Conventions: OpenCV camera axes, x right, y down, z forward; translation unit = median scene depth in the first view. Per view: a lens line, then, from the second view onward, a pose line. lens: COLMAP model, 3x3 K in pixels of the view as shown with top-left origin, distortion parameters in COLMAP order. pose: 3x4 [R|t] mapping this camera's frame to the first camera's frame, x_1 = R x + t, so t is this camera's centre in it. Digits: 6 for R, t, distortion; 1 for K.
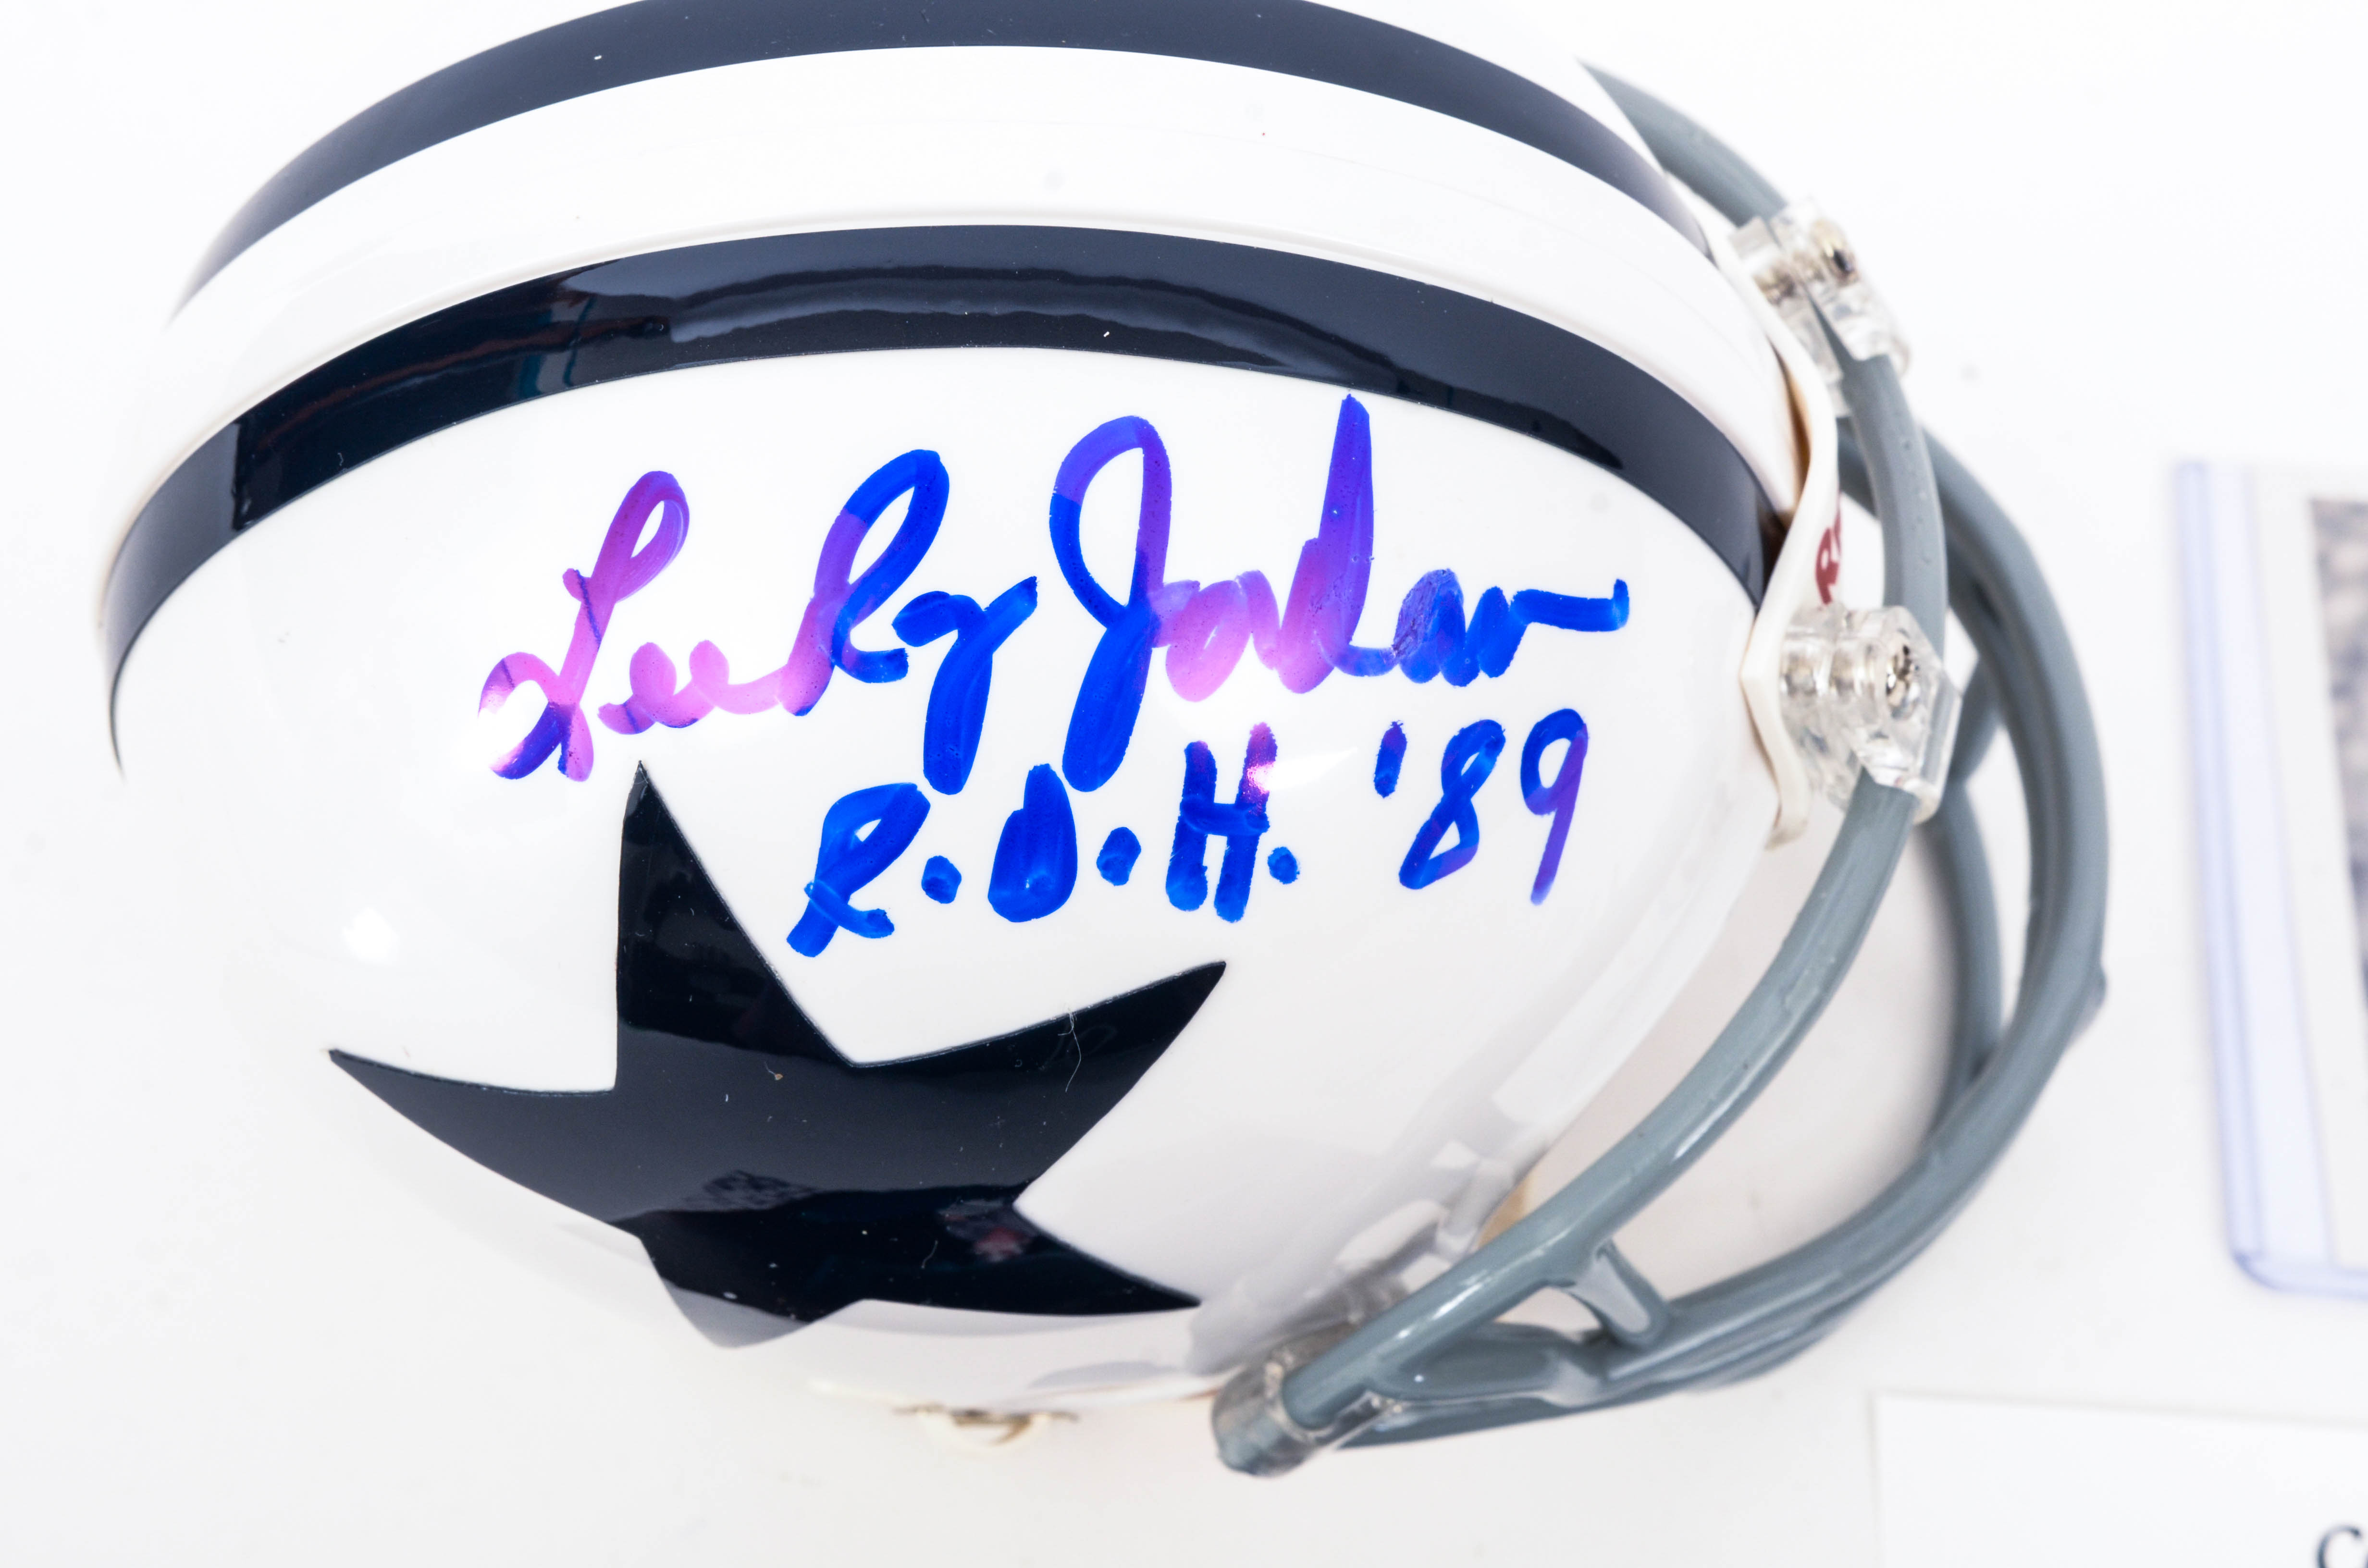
lens RADIAL K [[3270.2, 0, 1180.0], [0, 3270.2, 777.5], [0, 0, 1]] dist [0.043076, 0.000000]
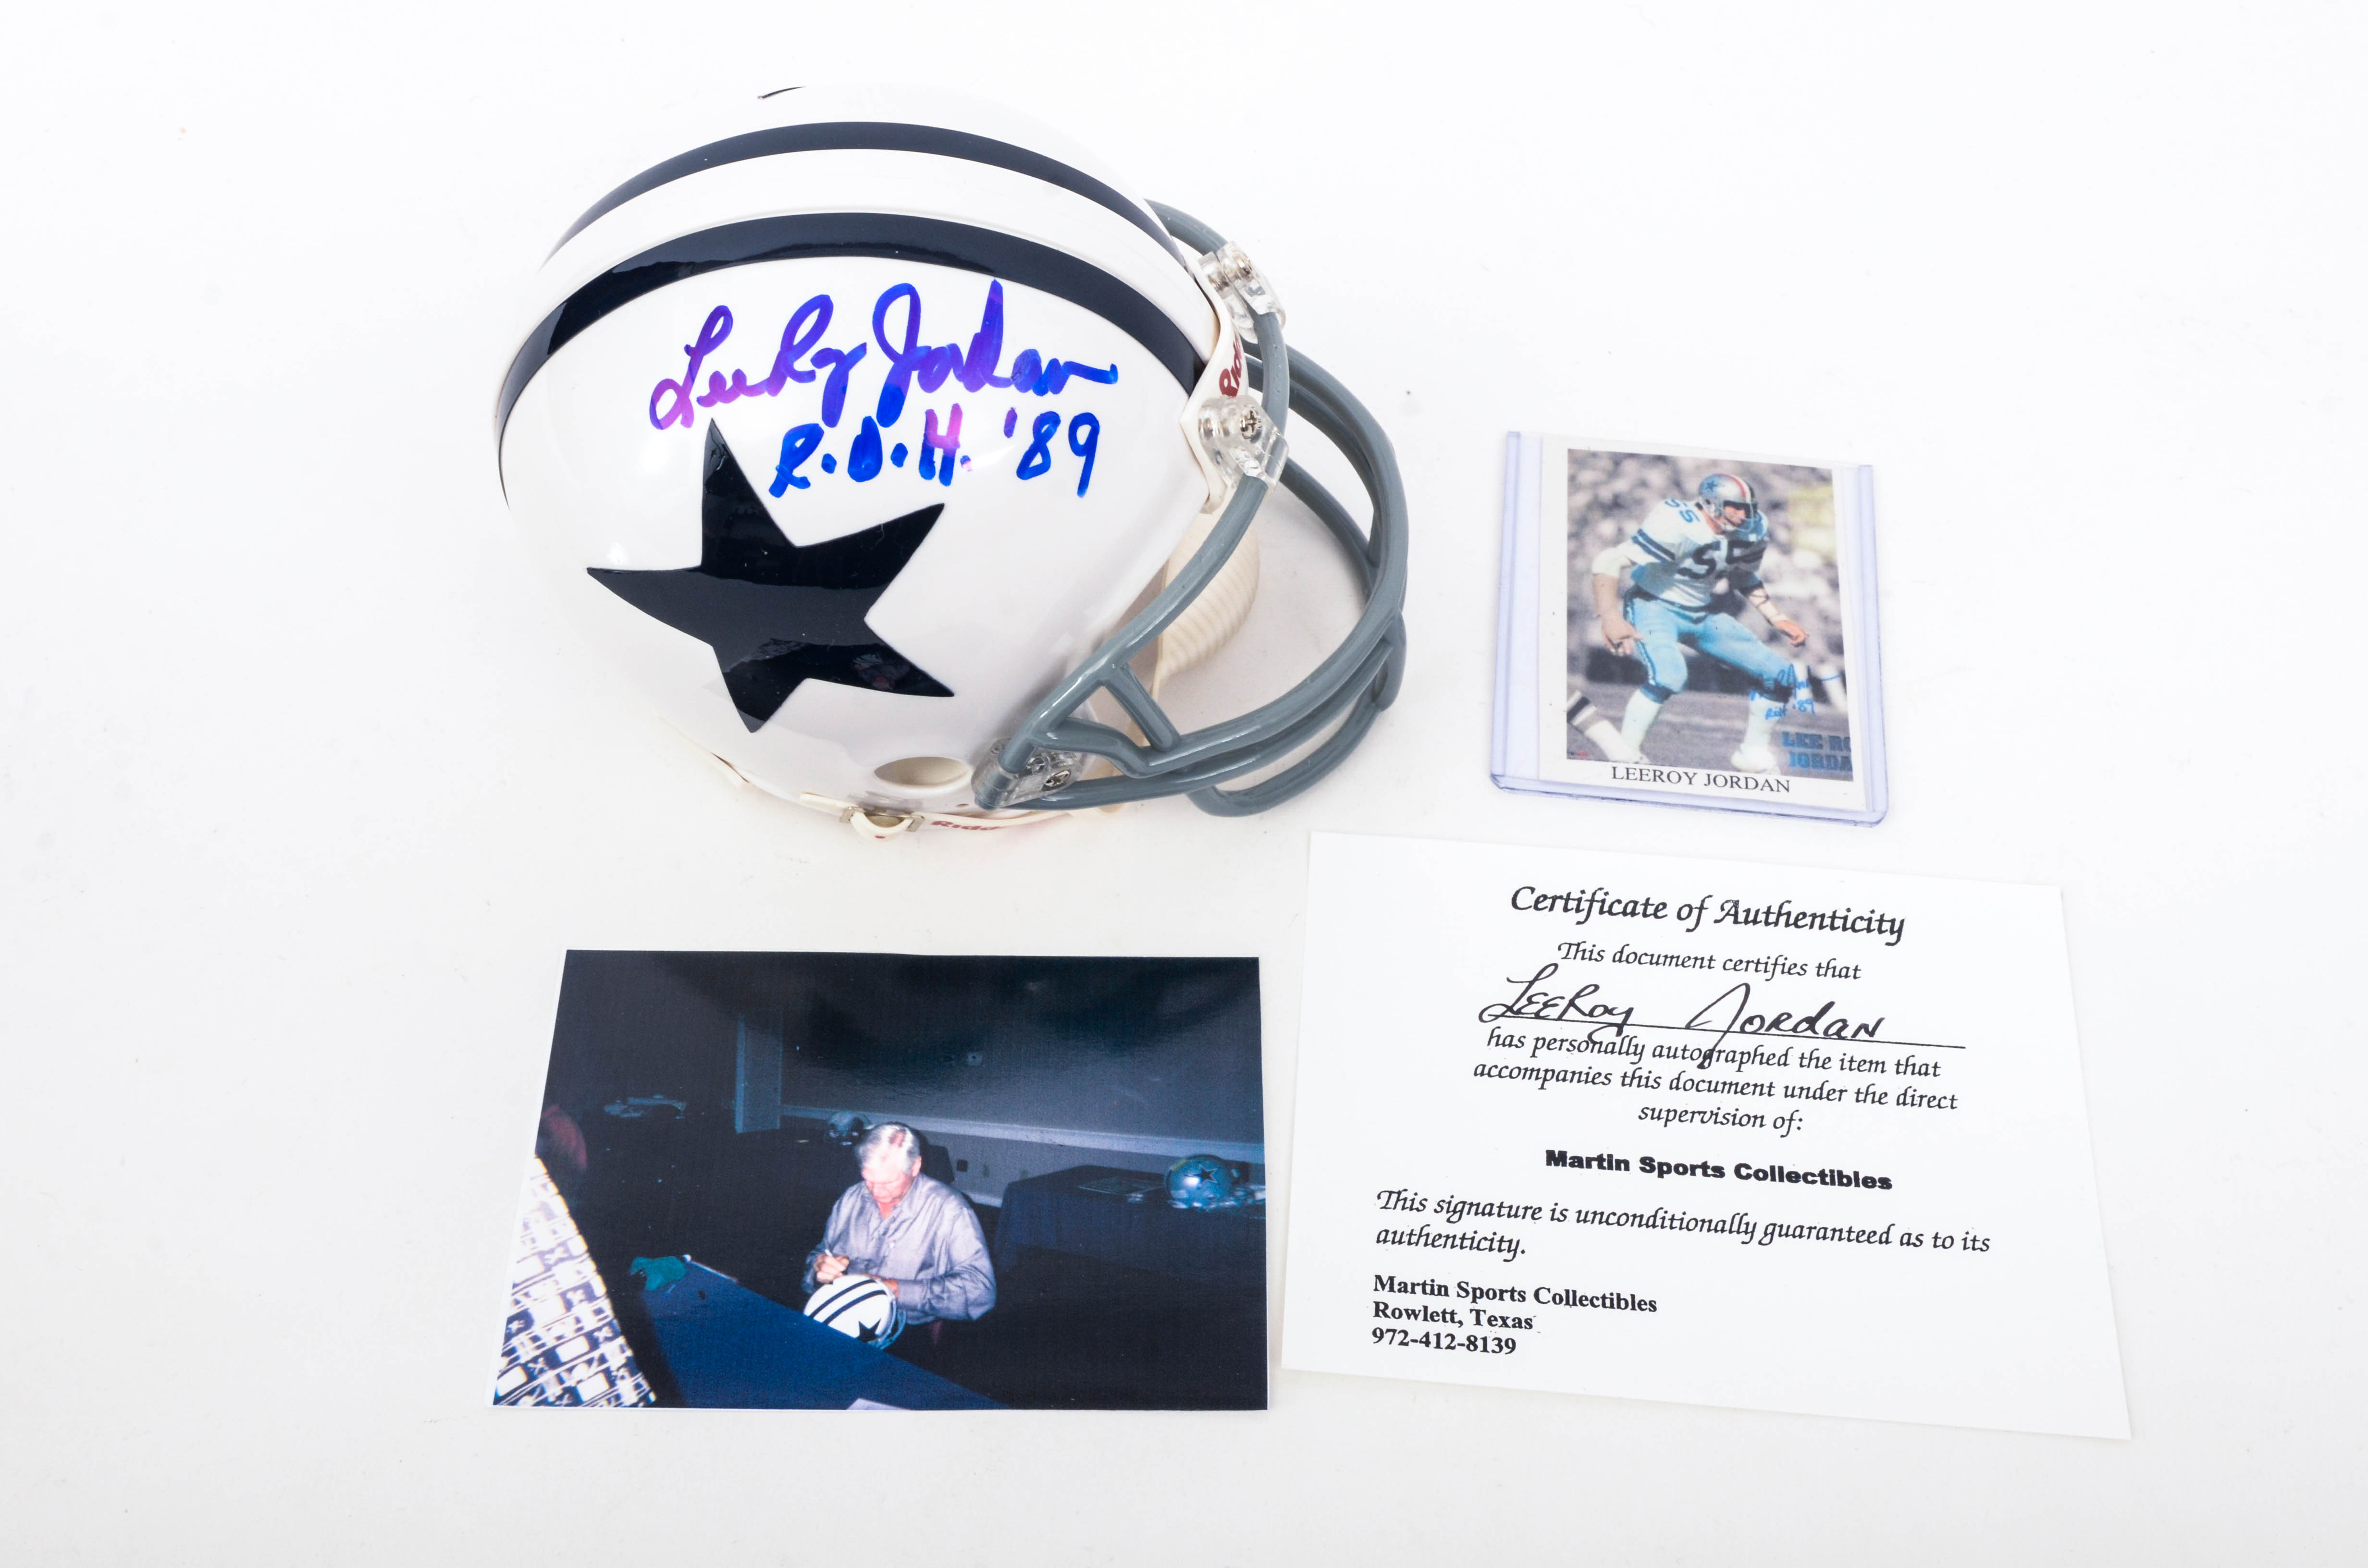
lens RADIAL K [[2632.7, 0, 1184.7], [0, 2632.7, 788.0], [0, 0, 1]] dist [-0.013453, 0.000000]
pose [[0.999553, 0.003339, -0.029704, 0.260594], [-0.006525, 0.994150, -0.107810, 0.493132], [0.029171, 0.107956, 0.993728, -0.976694]]
